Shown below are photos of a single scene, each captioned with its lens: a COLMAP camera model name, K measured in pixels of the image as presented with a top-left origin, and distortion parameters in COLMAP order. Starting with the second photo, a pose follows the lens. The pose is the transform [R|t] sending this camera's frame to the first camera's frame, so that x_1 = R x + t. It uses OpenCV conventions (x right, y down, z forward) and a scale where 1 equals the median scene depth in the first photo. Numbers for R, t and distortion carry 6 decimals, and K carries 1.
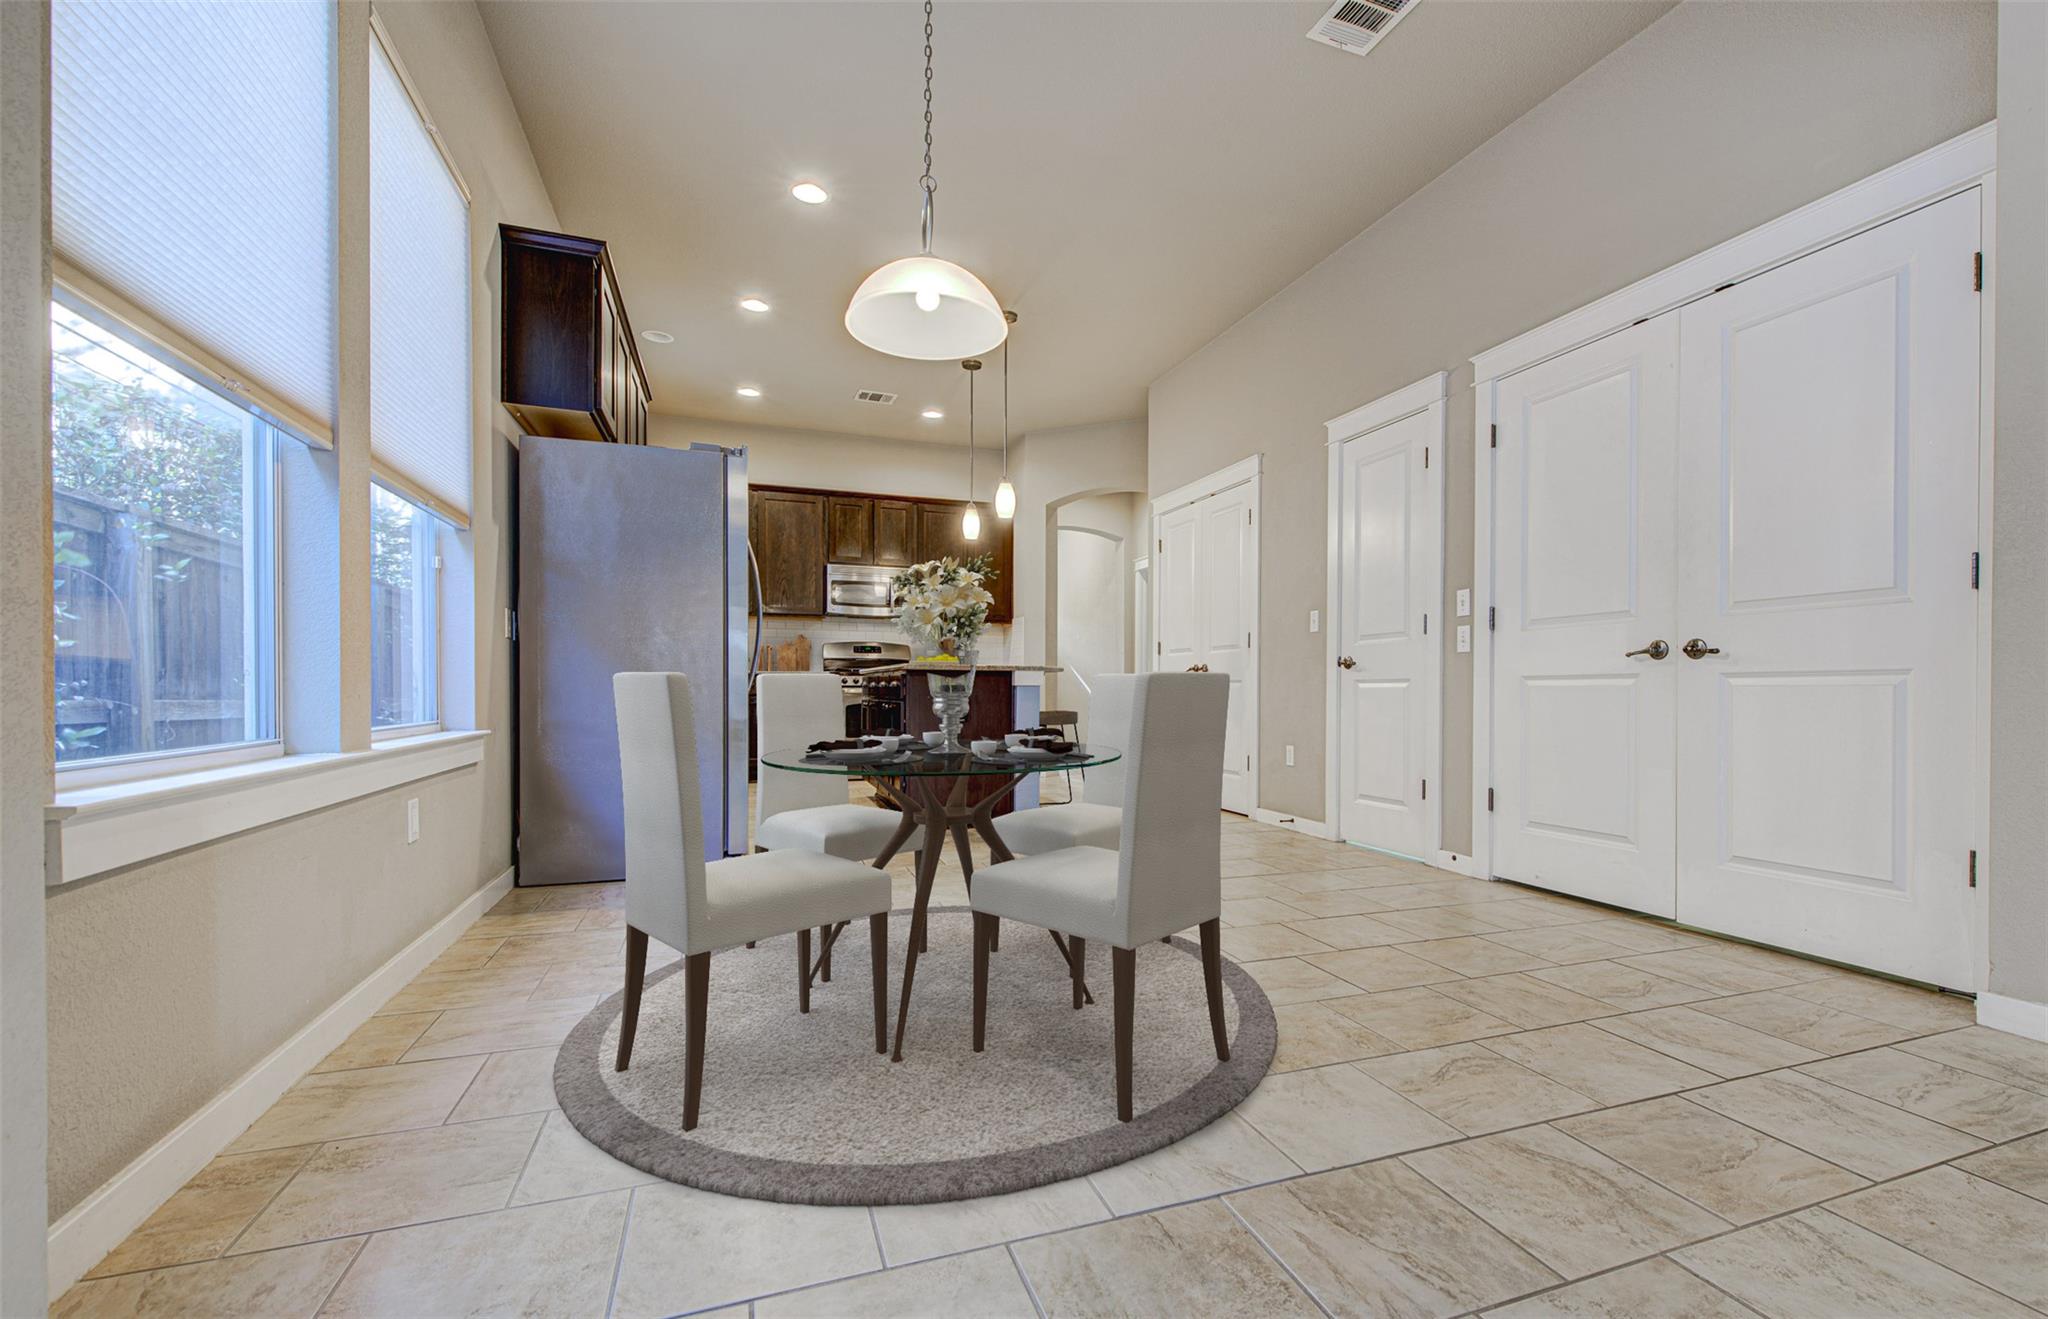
lens RADIAL K [[839.4, 0, 1060.0], [0, 839.4, 701.3], [0, 0, 1]] dist [-0.008309, -0.000106]
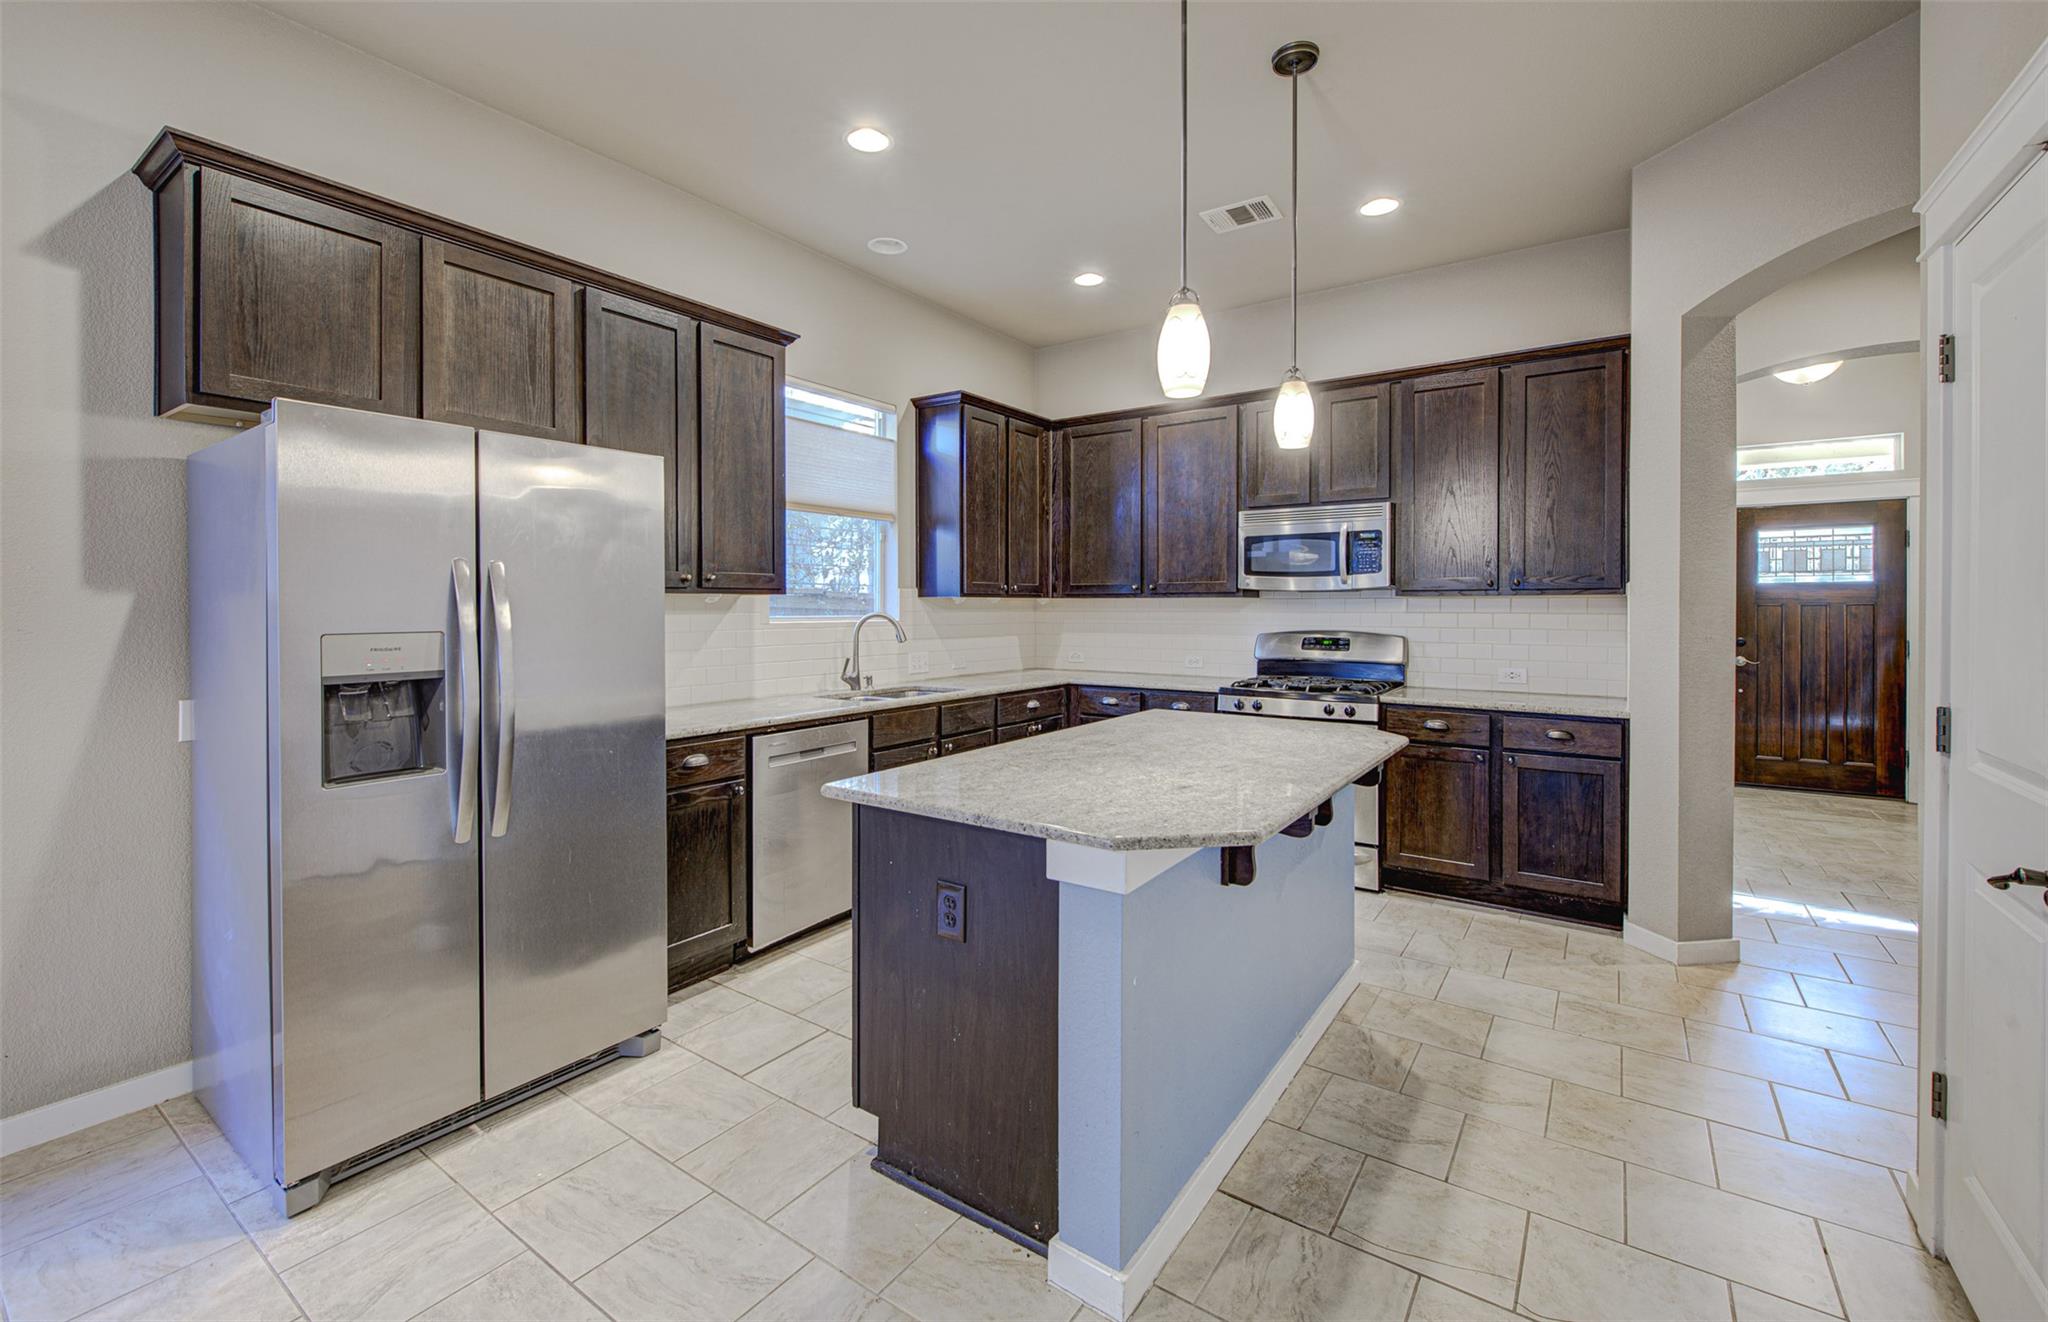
lens RADIAL K [[839.4, 0, 1062.2], [0, 839.4, 611.4], [0, 0, 1]] dist [-0.008309, -0.000106]
pose [[0.571635, 0.013260, -0.820401, 0.212741], [-0.013732, 0.999884, 0.006593, -0.120605], [0.820393, 0.007497, 0.571751, 0.708716]]
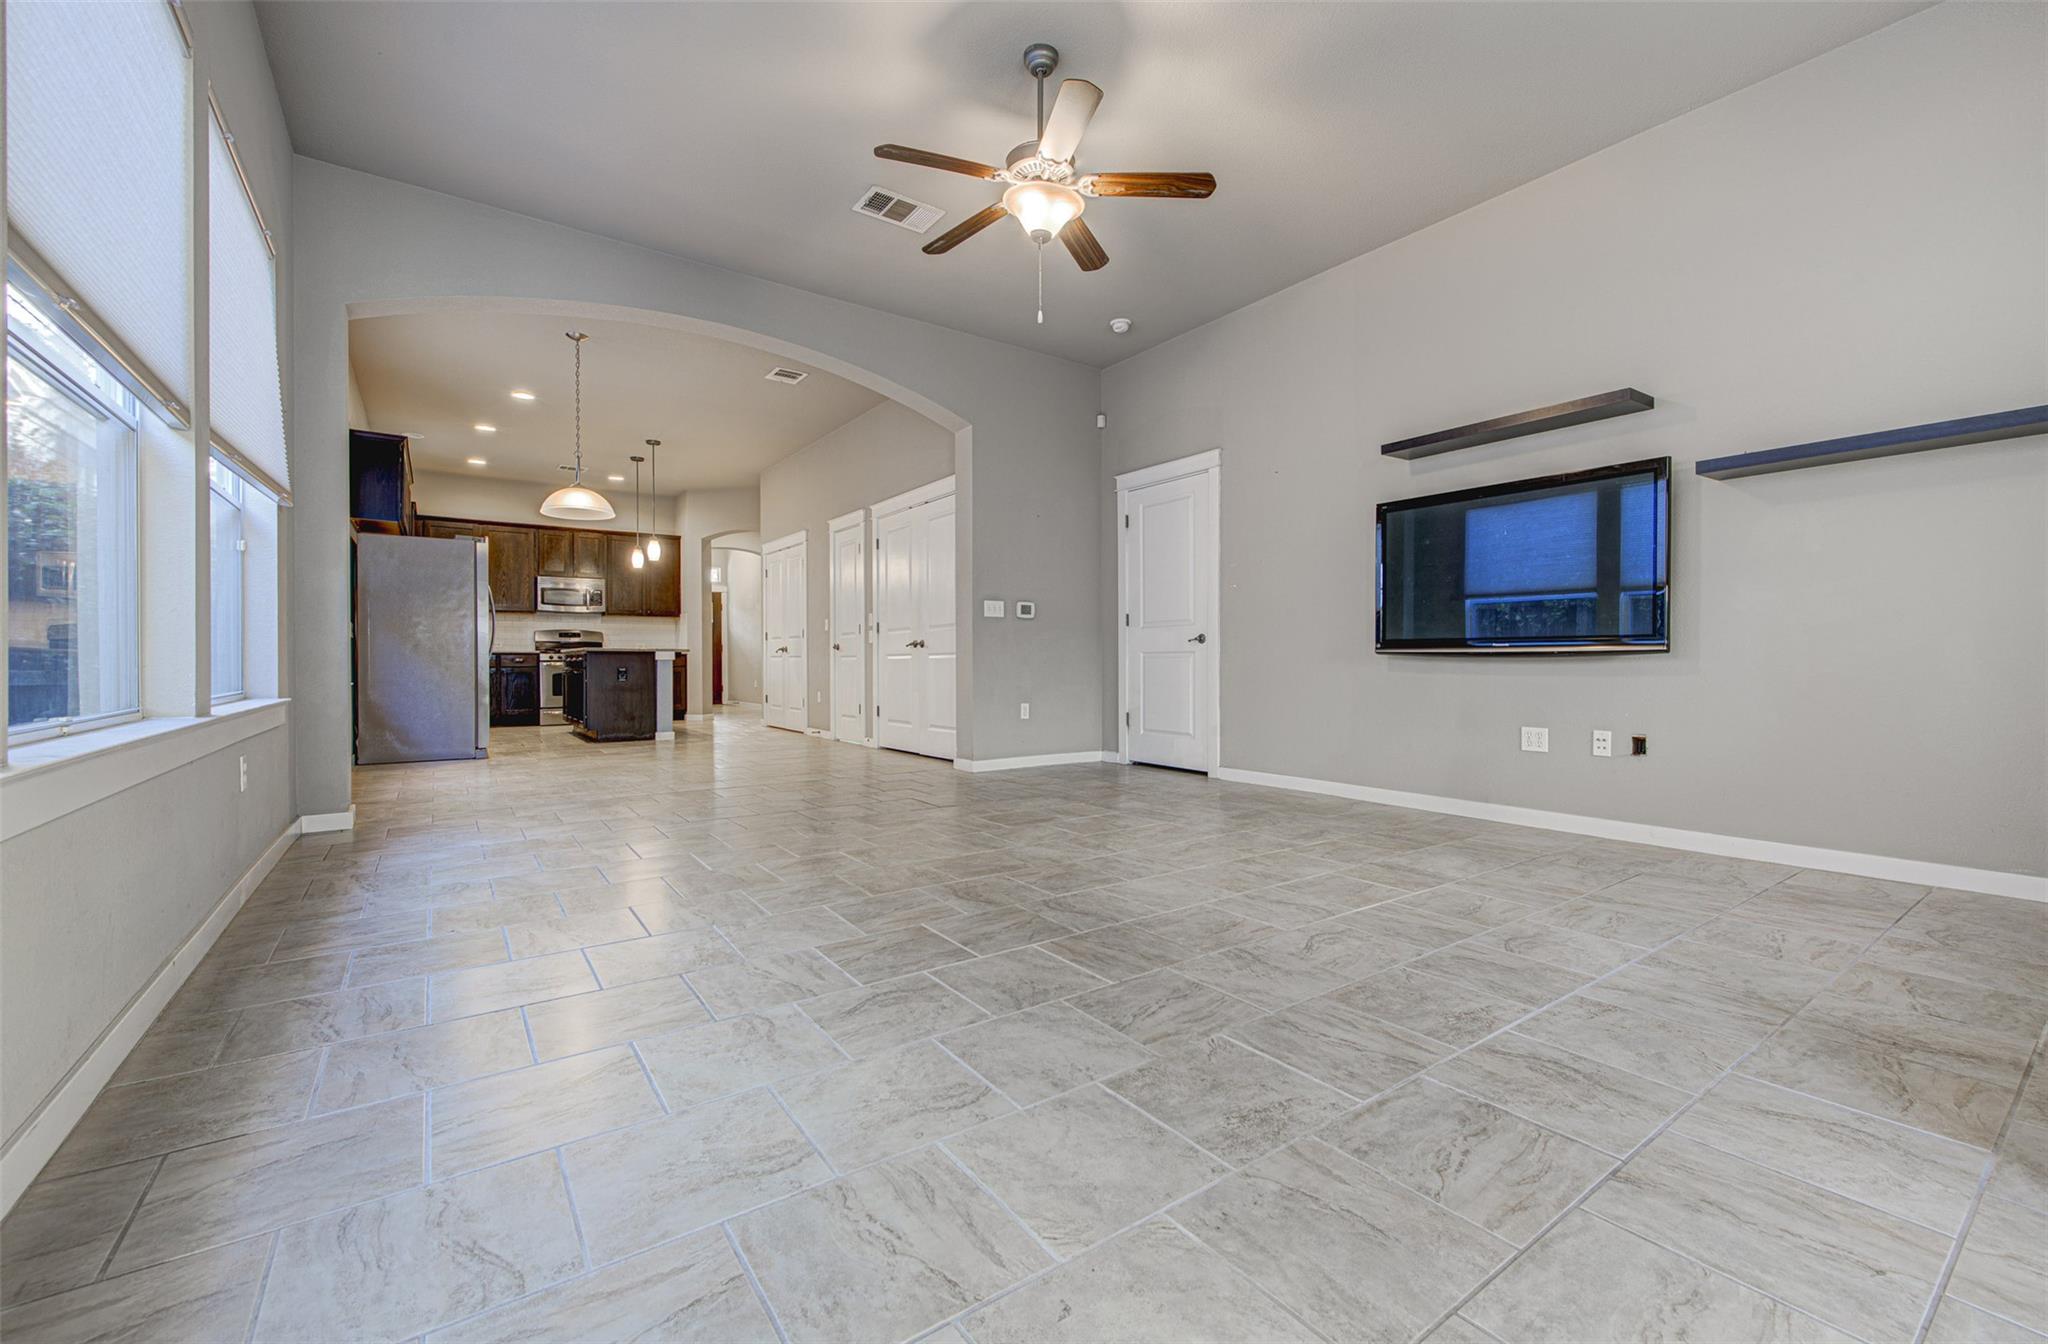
lens RADIAL K [[839.1, 0, 1037.5], [0, 839.1, 667.5], [0, 0, 1]] dist [0.001343, 0.000090]
pose [[0.966699, -0.008734, 0.255768, 0.238888], [0.010883, 0.999916, -0.006991, 0.015781], [-0.255685, 0.009542, 0.966713, -0.802086]]
